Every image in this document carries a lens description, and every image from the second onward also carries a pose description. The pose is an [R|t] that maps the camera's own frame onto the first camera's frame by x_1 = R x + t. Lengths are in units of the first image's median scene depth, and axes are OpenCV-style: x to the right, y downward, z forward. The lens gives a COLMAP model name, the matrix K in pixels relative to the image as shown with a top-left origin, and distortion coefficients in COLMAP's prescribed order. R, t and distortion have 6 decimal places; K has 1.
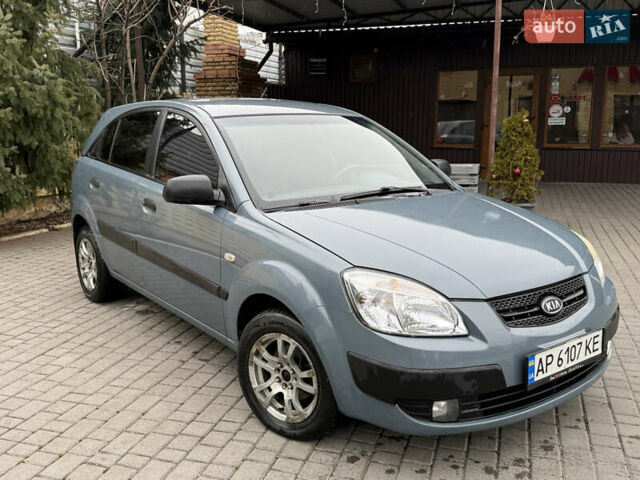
lens RADIAL K [[611.0, 0, 320.0], [0, 611.0, 240.0], [0, 0, 1]] dist [-0.002906, -0.003298]
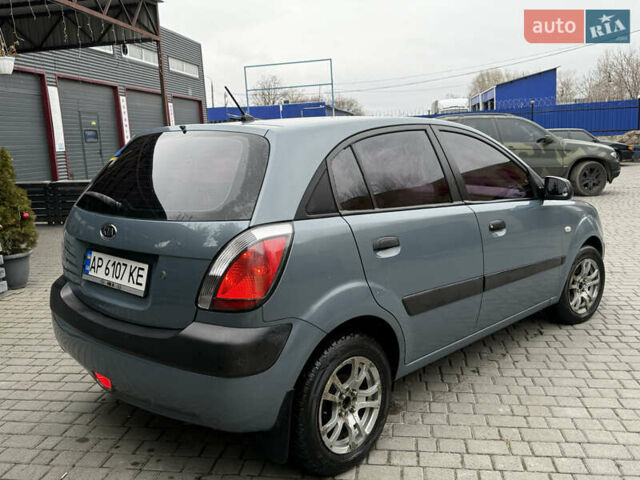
lens RADIAL K [[611.0, 0, 320.0], [0, 611.0, 240.0], [0, 0, 1]] dist [-0.002906, -0.003298]
pose [[-0.142779, -0.138490, 0.980018, -1.107730], [0.250057, 0.952993, 0.171102, -0.244190], [-0.957646, 0.269490, -0.101437, 1.304061]]
